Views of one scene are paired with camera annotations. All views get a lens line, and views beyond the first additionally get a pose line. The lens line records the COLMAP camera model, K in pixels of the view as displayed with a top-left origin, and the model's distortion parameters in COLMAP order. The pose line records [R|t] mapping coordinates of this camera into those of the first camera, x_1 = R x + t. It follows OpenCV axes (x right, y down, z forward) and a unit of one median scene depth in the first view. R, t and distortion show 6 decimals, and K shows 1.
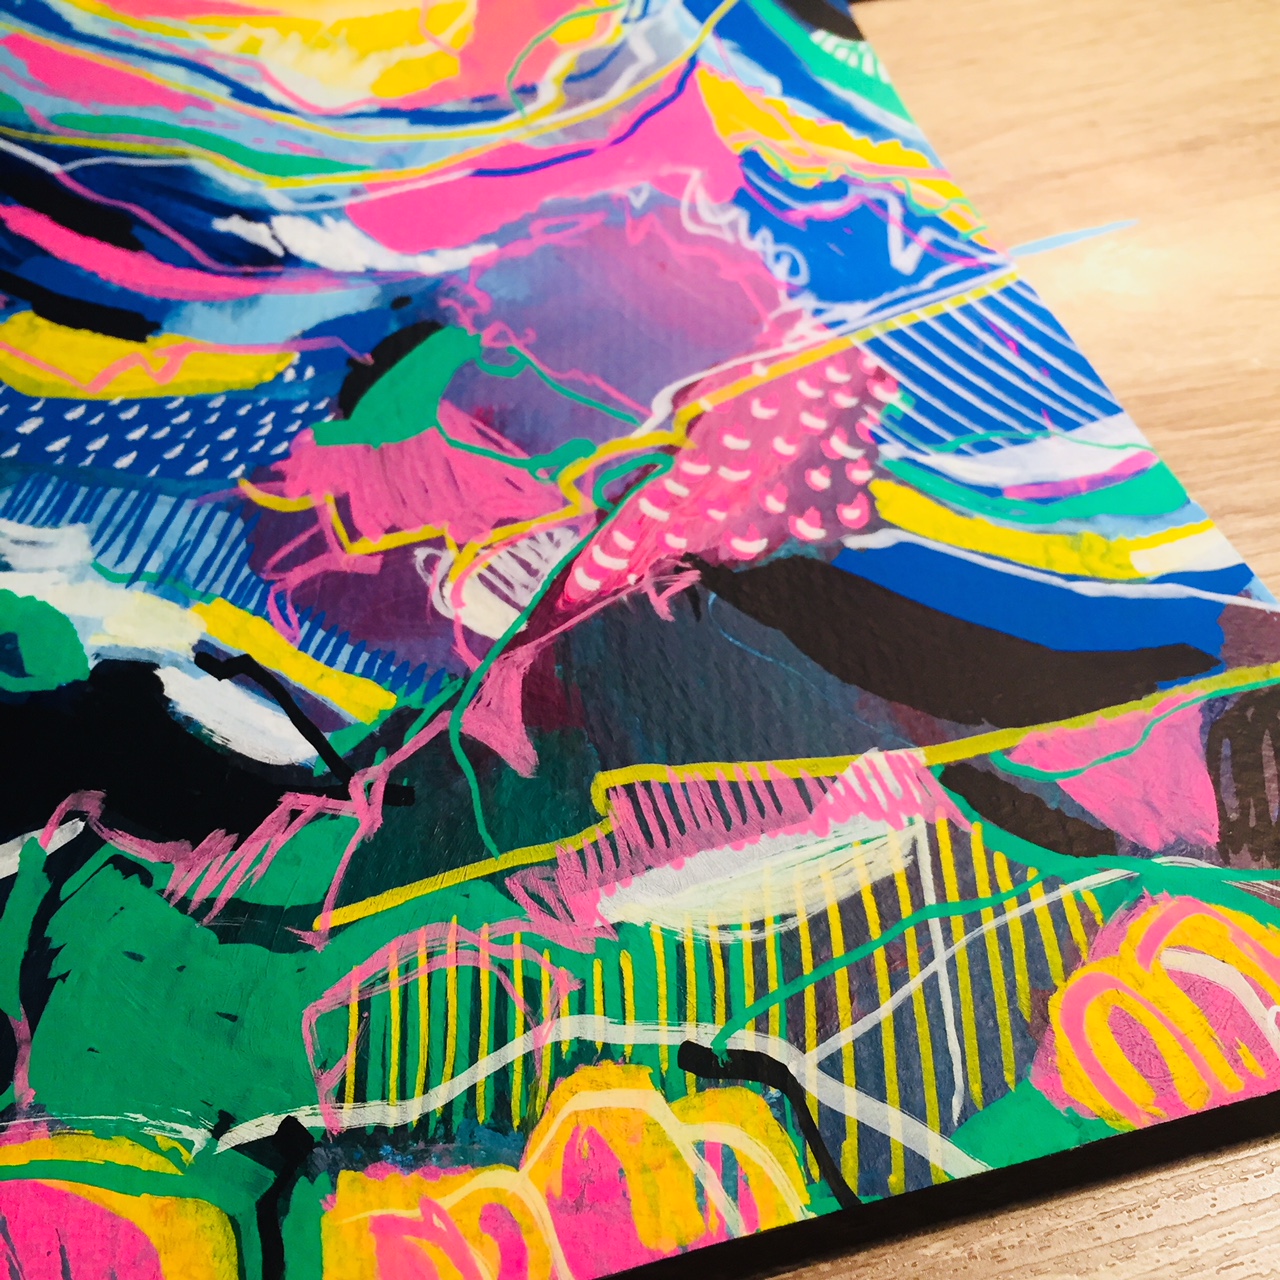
lens RADIAL K [[1481.3, 0, 642.0], [0, 1481.3, 646.1], [0, 0, 1]] dist [0.061703, -0.087511]
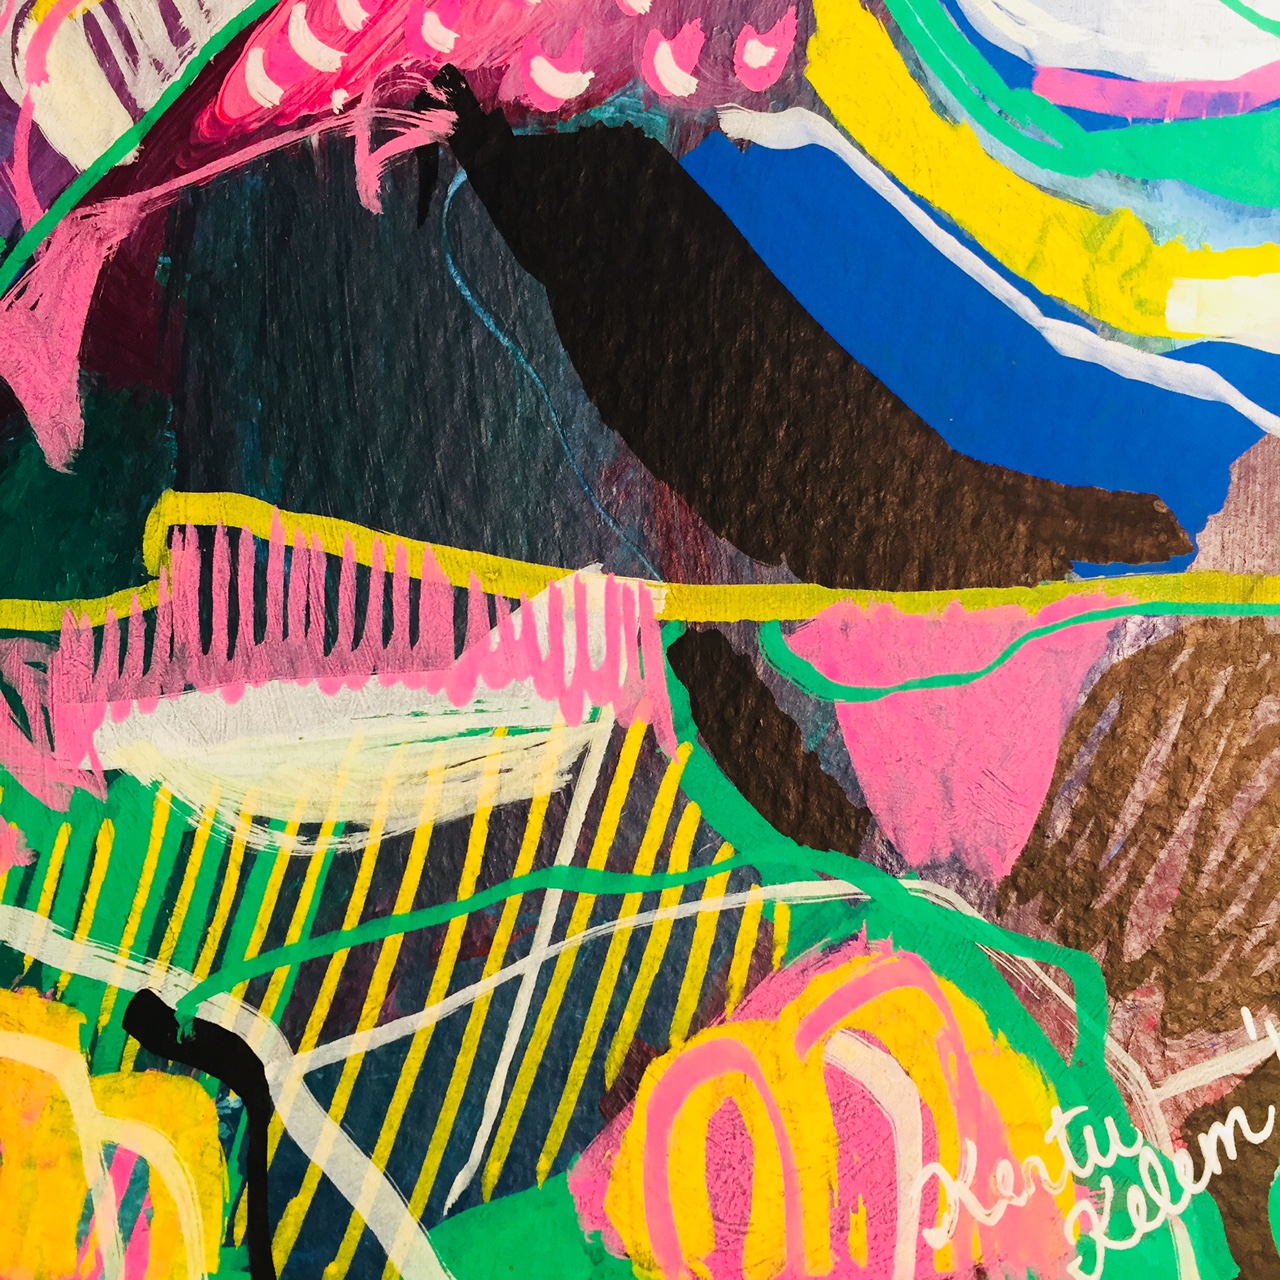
lens RADIAL K [[1498.9, 0, 630.0], [0, 1498.9, 634.8], [0, 0, 1]] dist [0.083092, -0.164741]
pose [[0.962884, 0.268190, 0.030481, 0.149641], [-0.228488, 0.749761, 0.621009, -0.298944], [0.143695, -0.604924, 0.783211, 0.445232]]
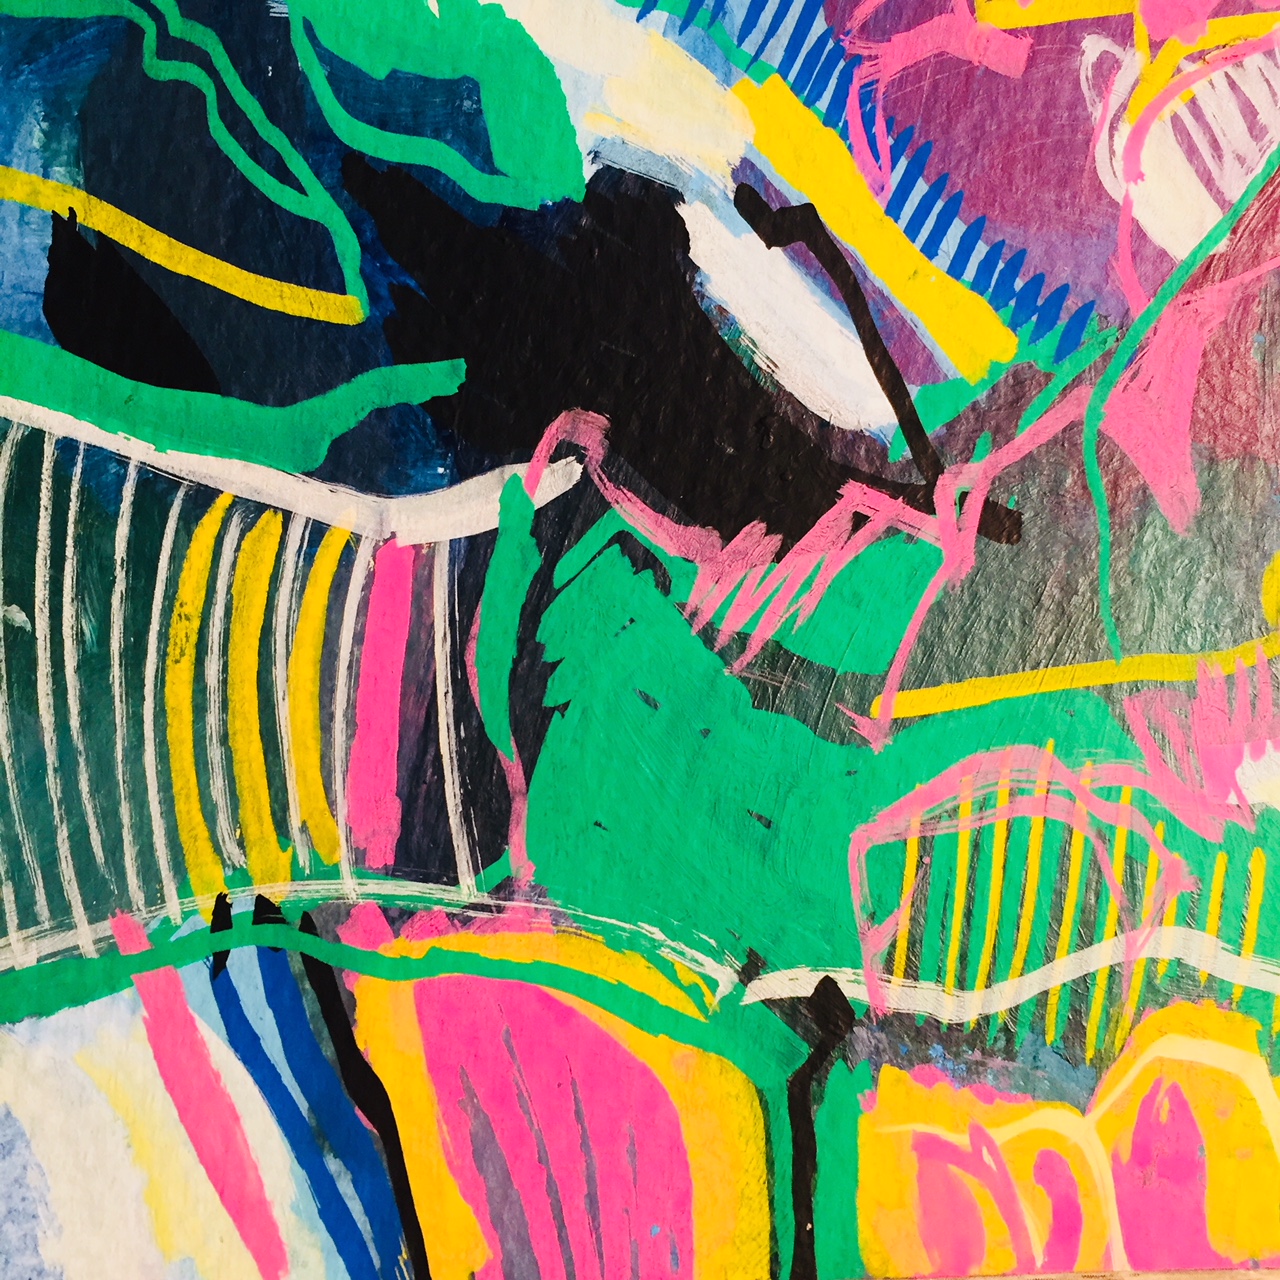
lens RADIAL K [[1481.3, 0, 642.0], [0, 1481.3, 646.1], [0, 0, 1]] dist [0.061703, -0.087511]
pose [[0.972086, 0.234594, 0.003872, -0.296913], [-0.180256, 0.736157, 0.652366, -0.273219], [0.150191, -0.634853, 0.757894, 0.355541]]
